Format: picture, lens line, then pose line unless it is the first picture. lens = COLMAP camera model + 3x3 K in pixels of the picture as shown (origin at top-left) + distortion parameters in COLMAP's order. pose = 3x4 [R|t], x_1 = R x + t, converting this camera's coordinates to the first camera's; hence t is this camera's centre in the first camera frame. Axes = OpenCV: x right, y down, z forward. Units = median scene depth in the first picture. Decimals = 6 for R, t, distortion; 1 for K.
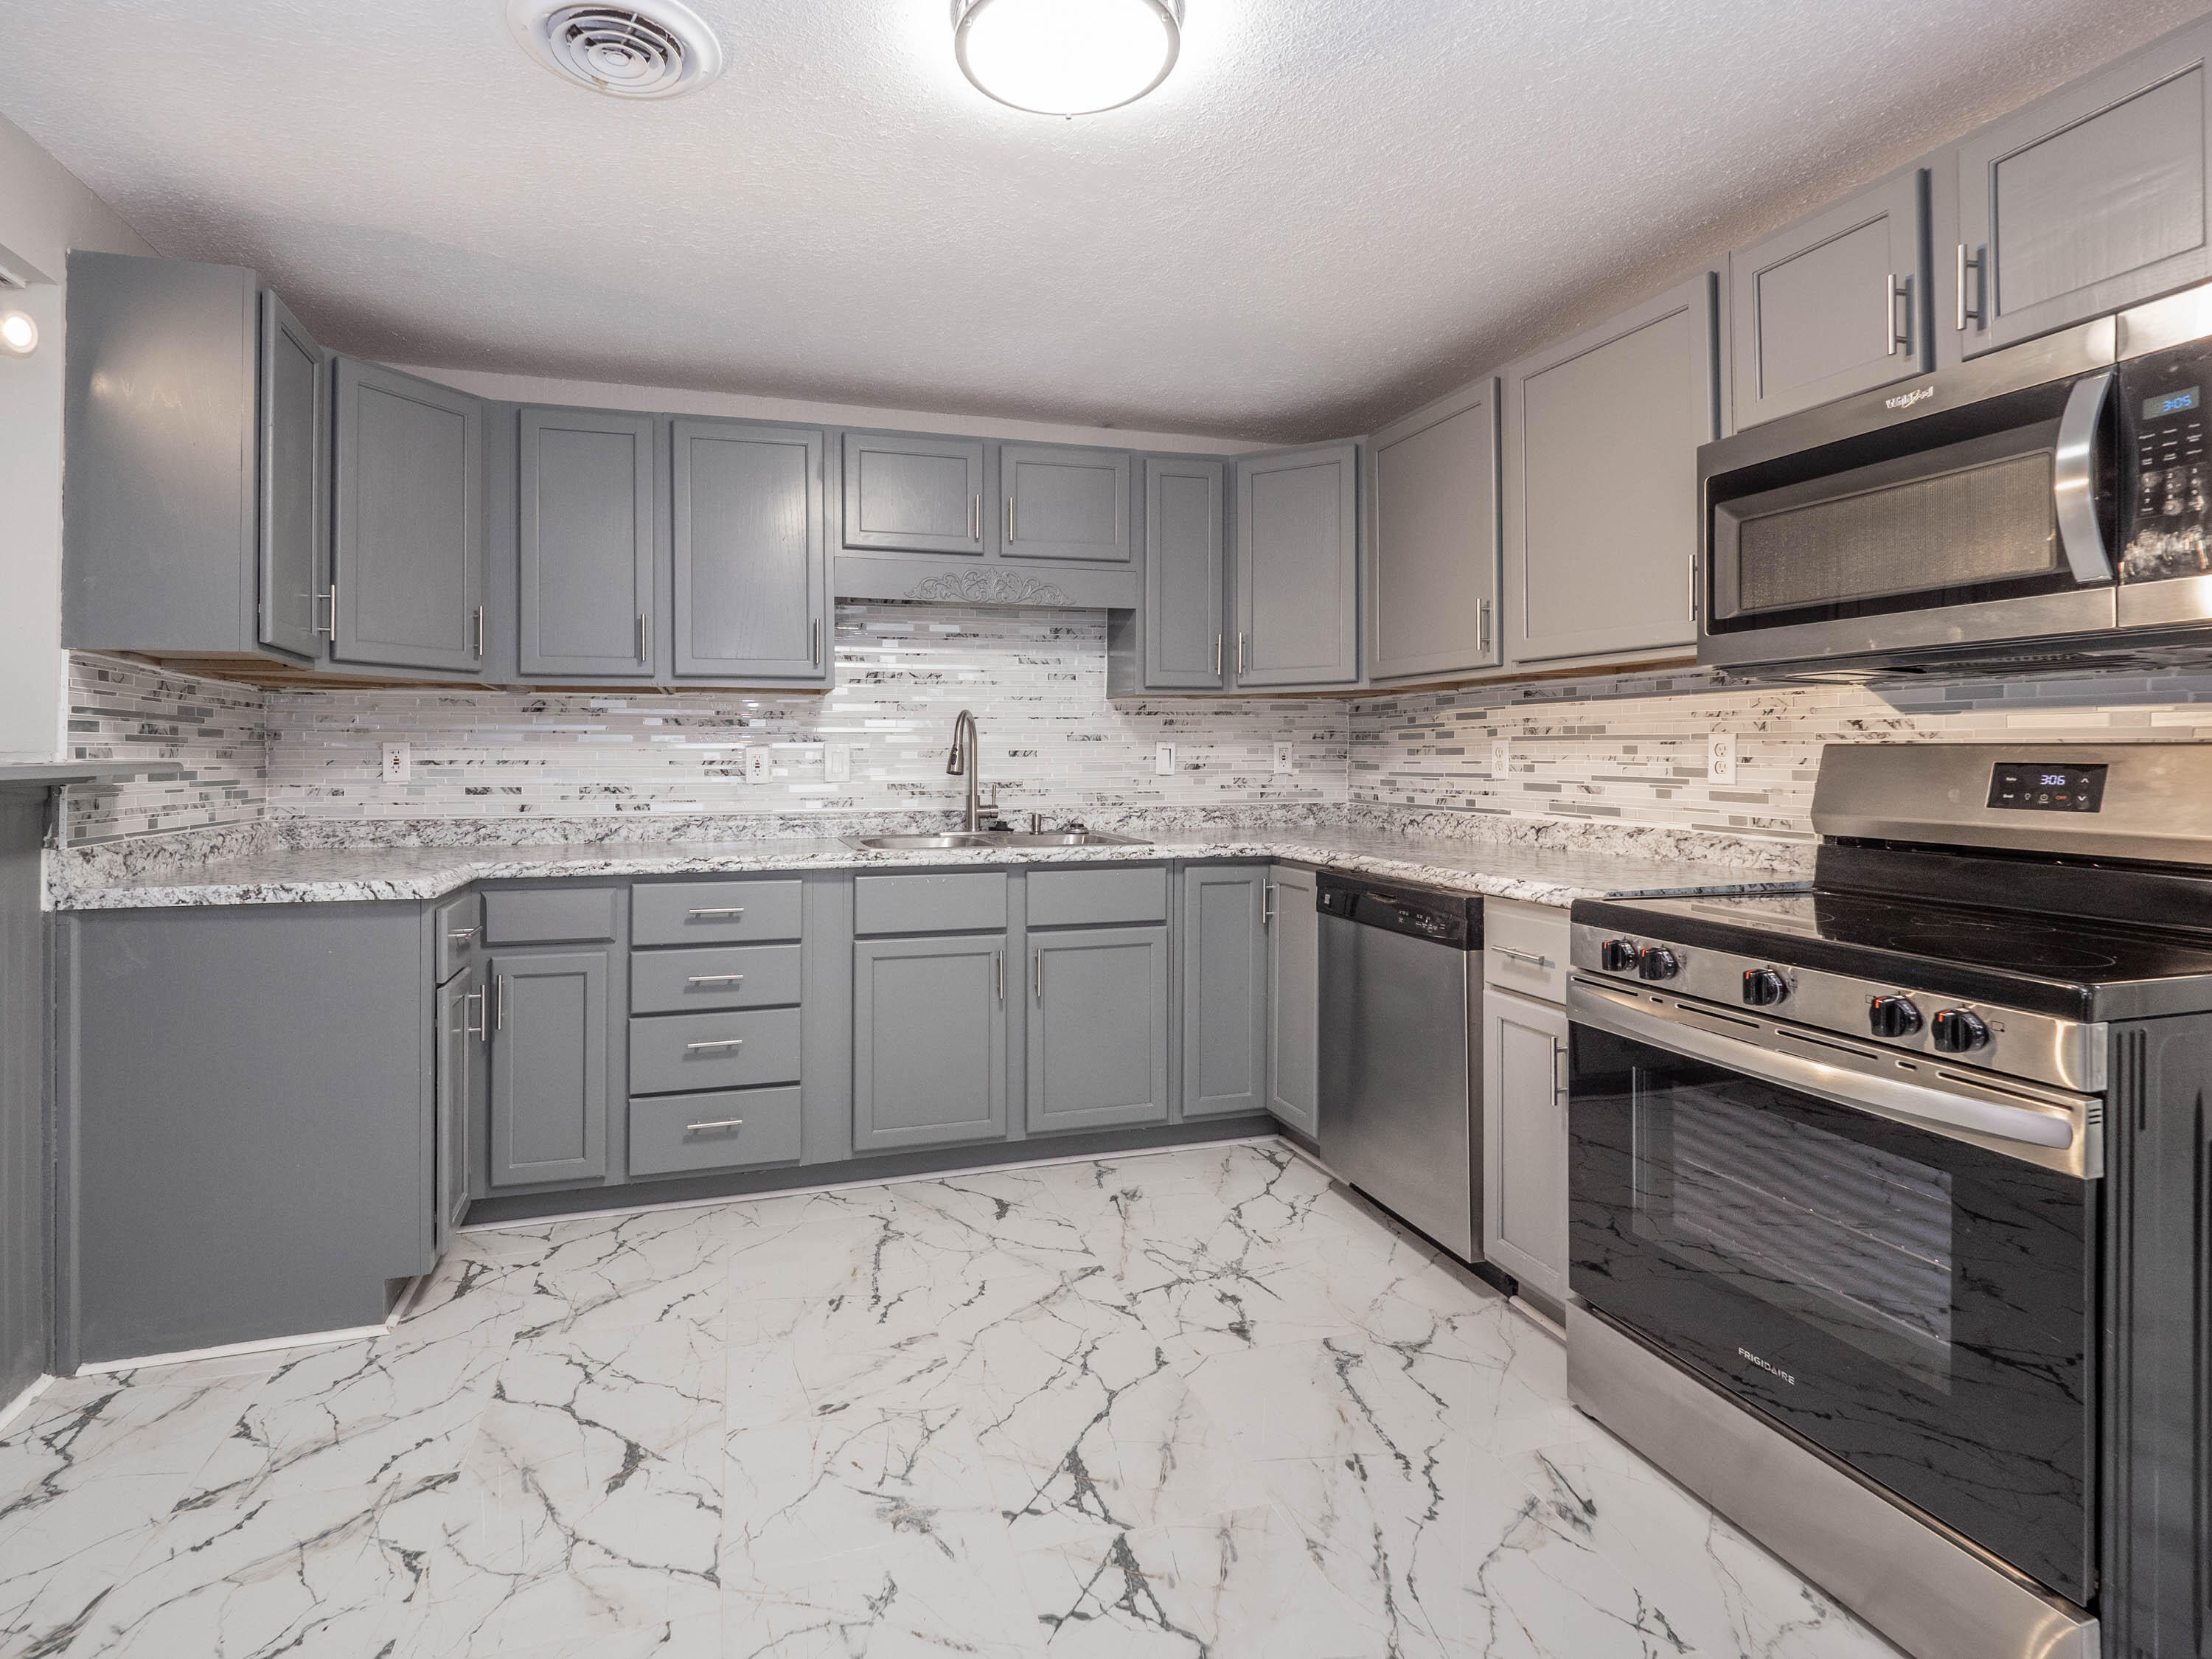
lens RADIAL K [[1086.4, 0, 1024.1], [0, 1086.4, 747.0], [0, 0, 1]] dist [0.013221, -0.011506]
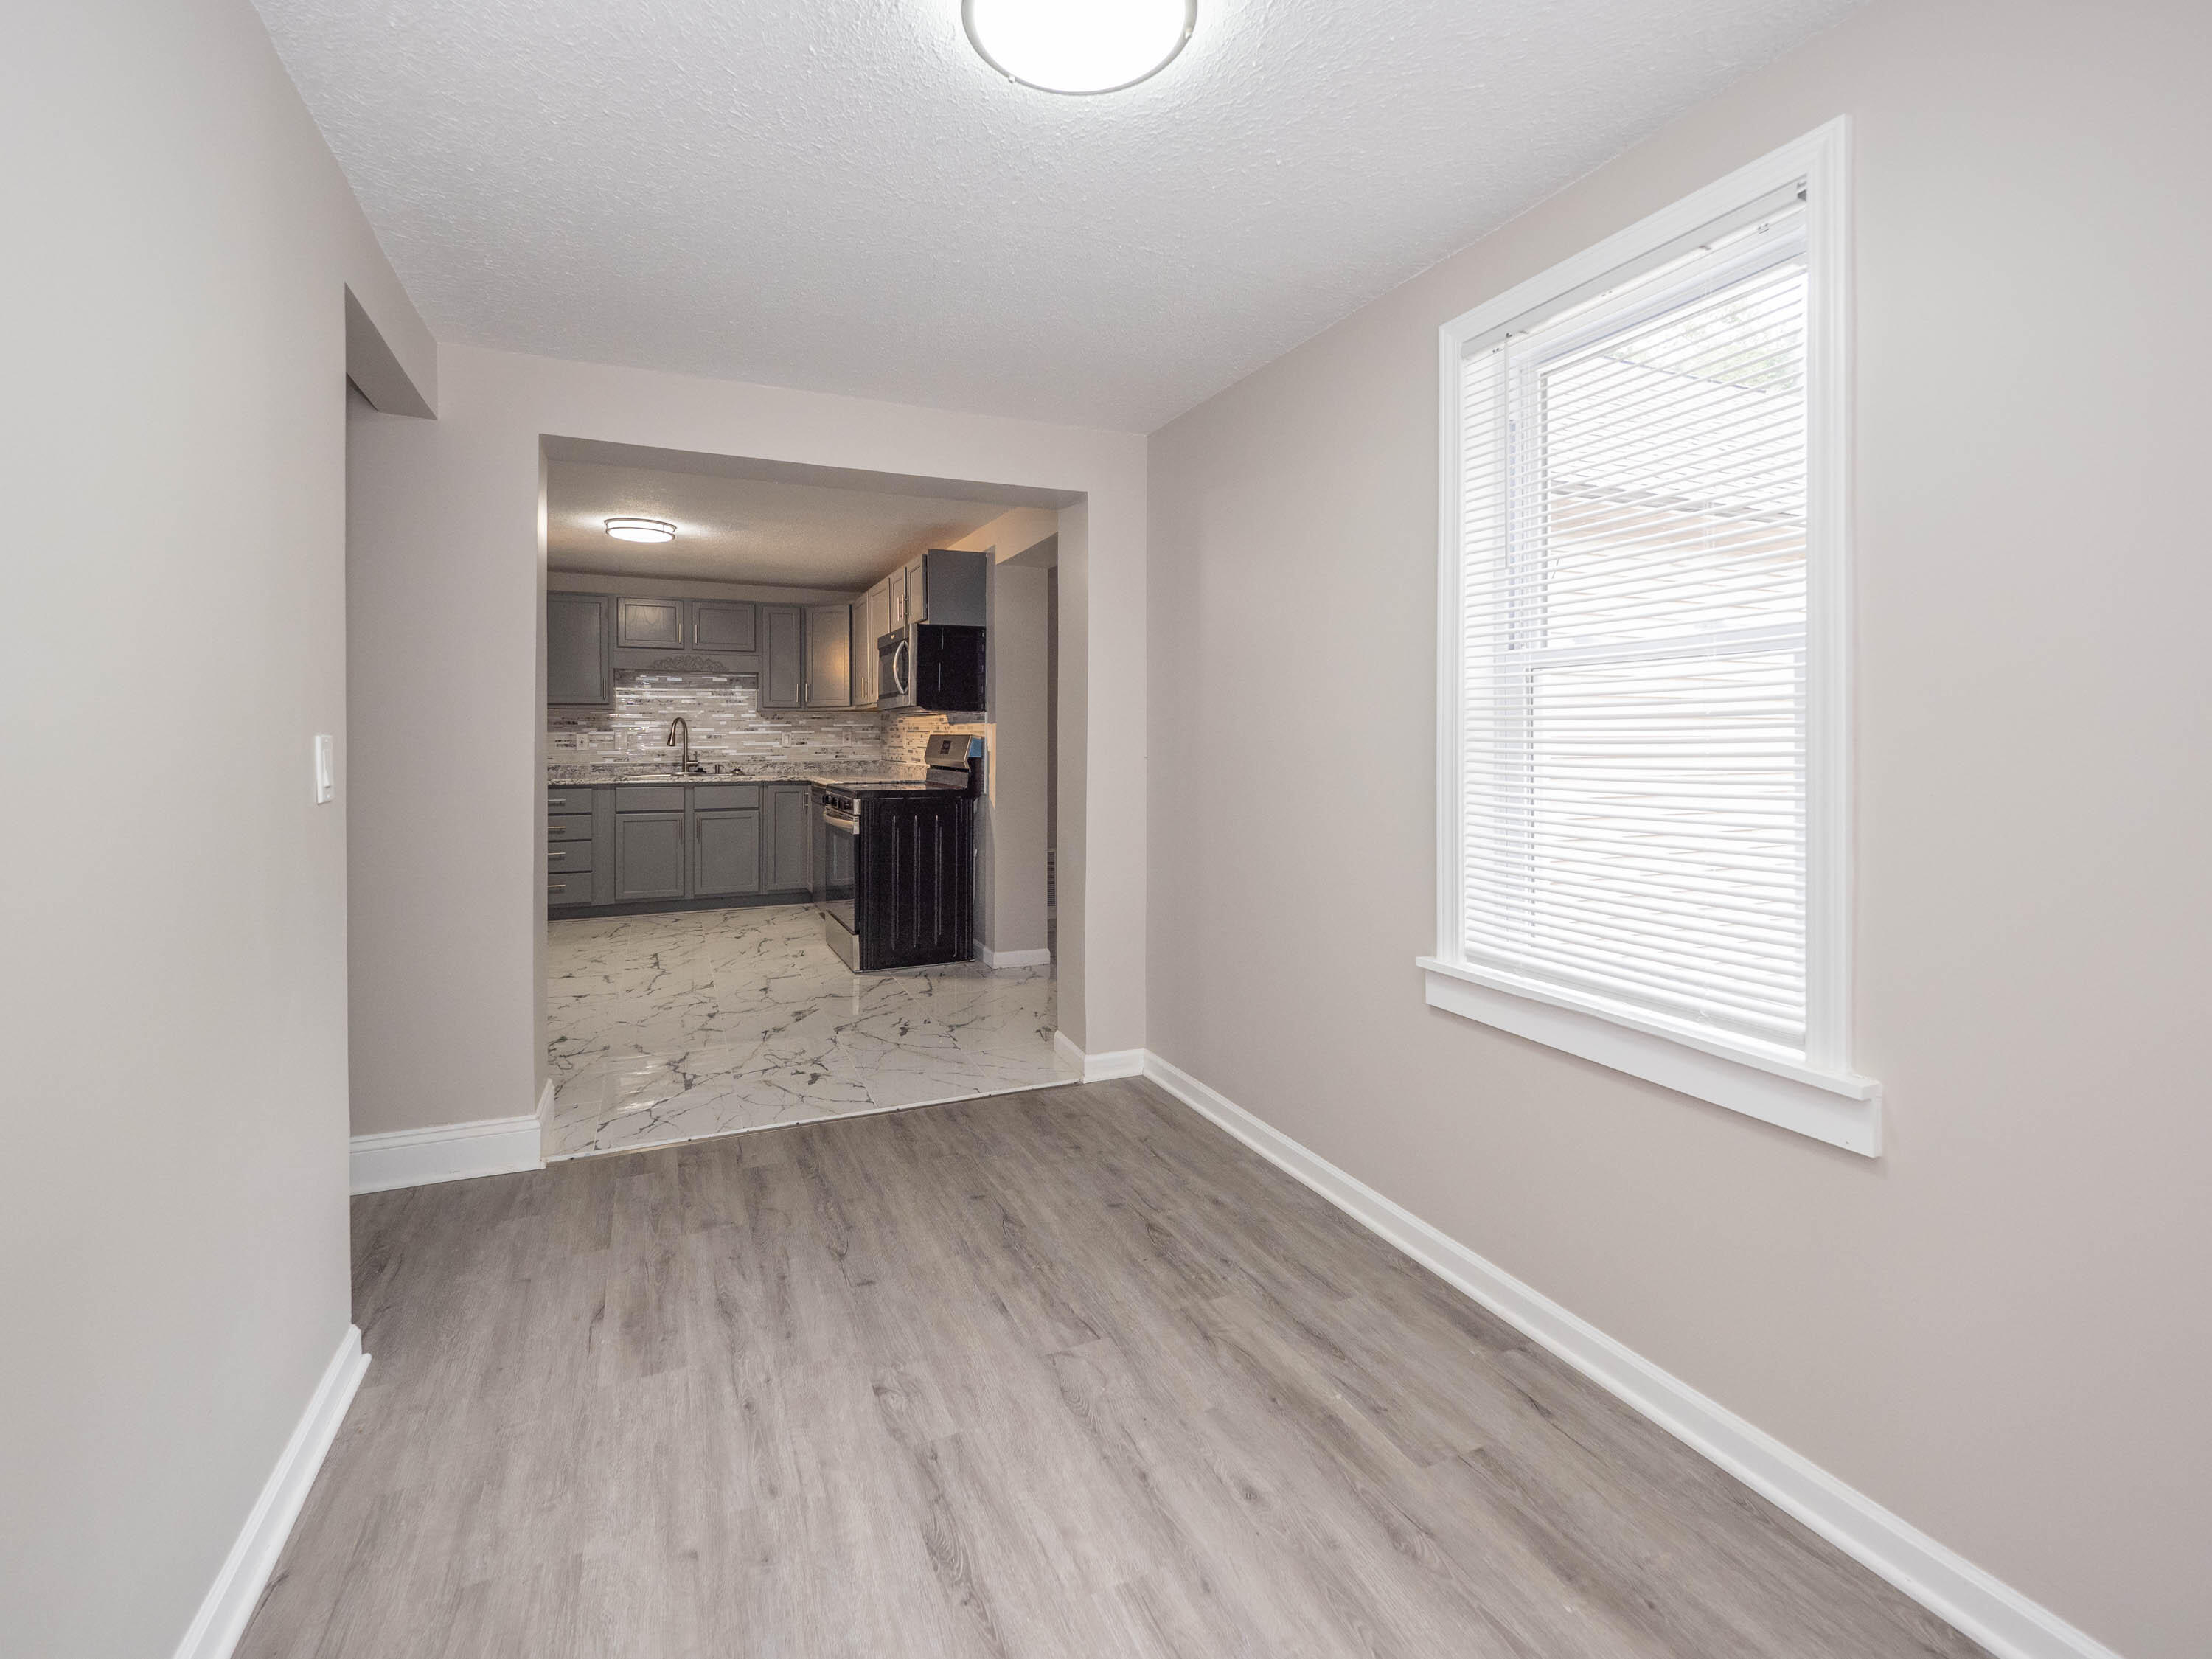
lens RADIAL K [[1044.1, 0, 1097.3], [0, 1044.1, 756.4], [0, 0, 1]] dist [0.001339, -0.000206]
pose [[0.991494, -0.000777, 0.130153, 0.597569], [-0.002539, 0.999676, 0.025310, -0.012344], [-0.130131, -0.025425, 0.991171, -1.425710]]
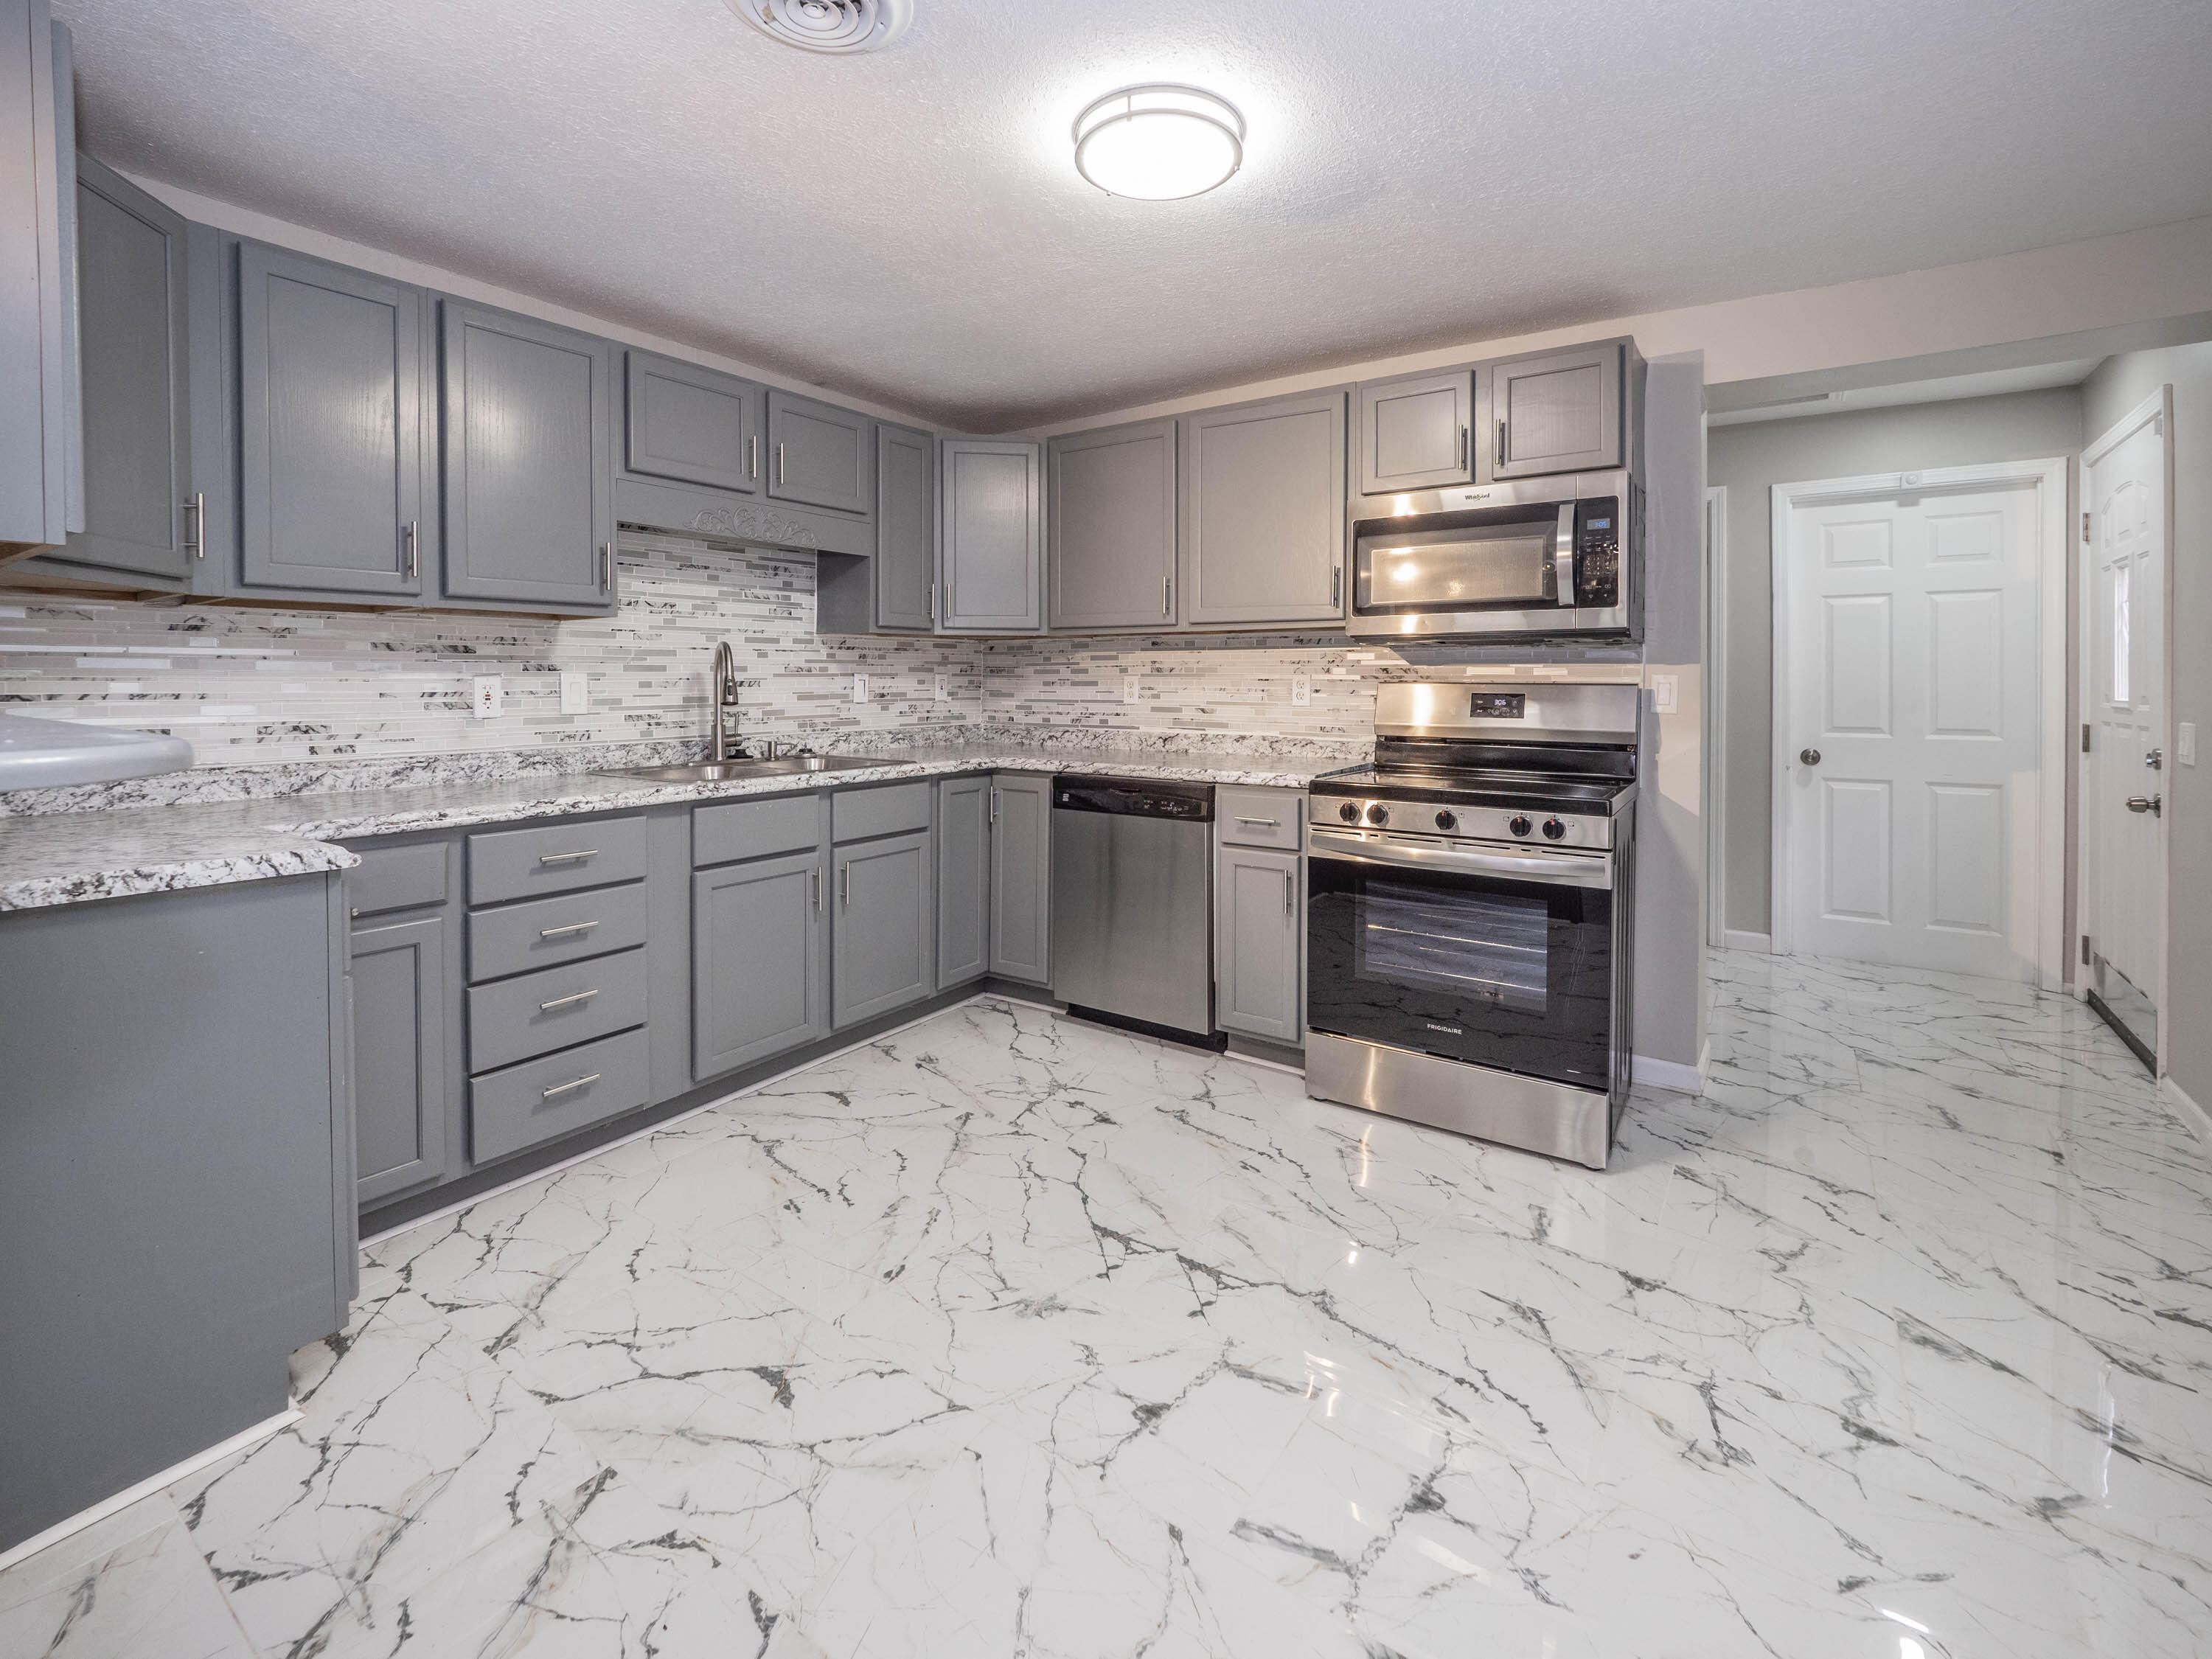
lens RADIAL K [[1011.9, 0, 1073.4], [0, 1011.9, 695.4], [0, 0, 1]] dist [0.003286, -0.005829]
pose [[0.768808, -0.005833, 0.639453, -0.474478], [-0.008901, 0.999764, 0.019822, -0.006567], [-0.639417, -0.020931, 0.768575, 0.063875]]
